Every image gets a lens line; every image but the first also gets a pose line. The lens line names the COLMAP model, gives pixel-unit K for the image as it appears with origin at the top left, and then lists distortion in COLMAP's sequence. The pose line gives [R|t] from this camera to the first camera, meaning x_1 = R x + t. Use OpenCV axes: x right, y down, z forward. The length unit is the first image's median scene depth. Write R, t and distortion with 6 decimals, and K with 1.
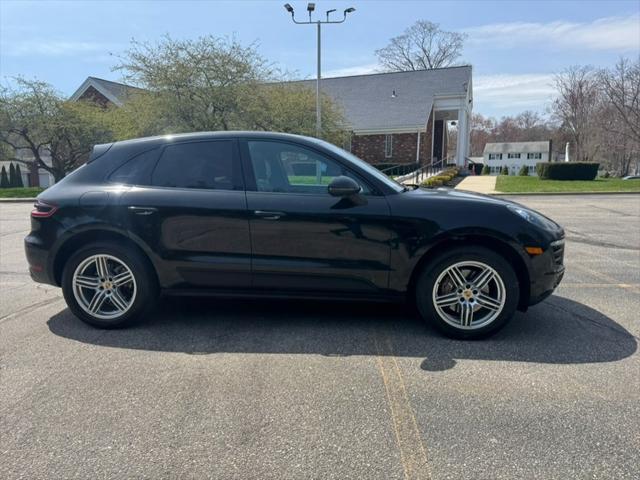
lens RADIAL K [[452.6, 0, 316.8], [0, 452.6, 236.2], [0, 0, 1]] dist [0.034093, -0.043861]
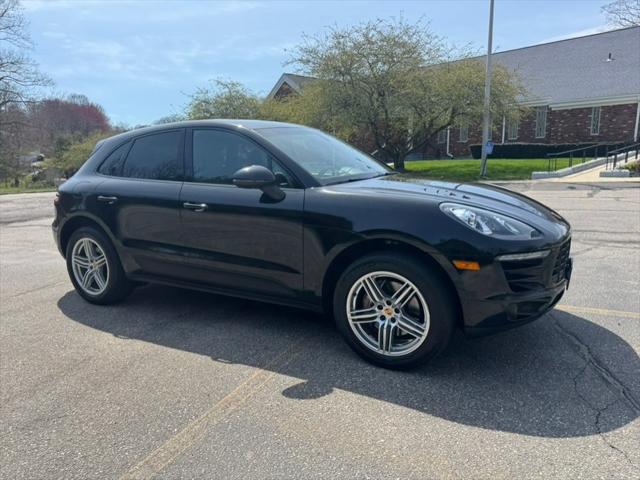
lens RADIAL K [[452.6, 0, 315.3], [0, 452.6, 241.0], [0, 0, 1]] dist [0.034093, -0.043861]
pose [[0.905917, 0.056787, -0.419631, 0.528186], [-0.038941, 0.997940, 0.050981, -0.033099], [0.421662, -0.029844, 0.906262, 0.216792]]
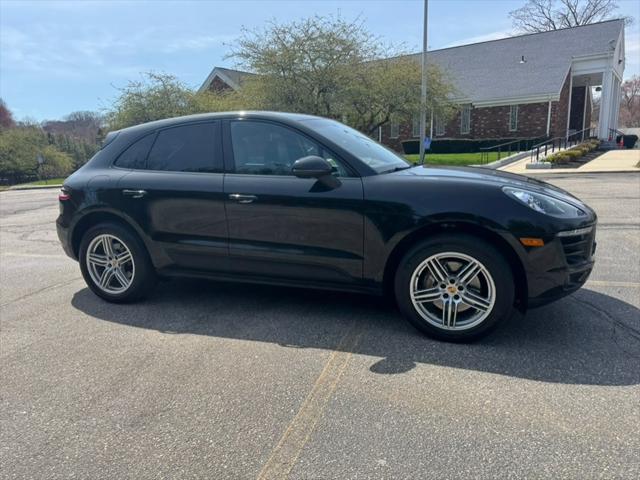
lens RADIAL K [[452.6, 0, 313.9], [0, 452.6, 241.2], [0, 0, 1]] dist [0.034093, -0.043861]
pose [[0.961270, 0.026650, -0.274317, 0.305232], [-0.011904, 0.998400, 0.055281, -0.010010], [0.275351, -0.049874, 0.960049, 0.097108]]
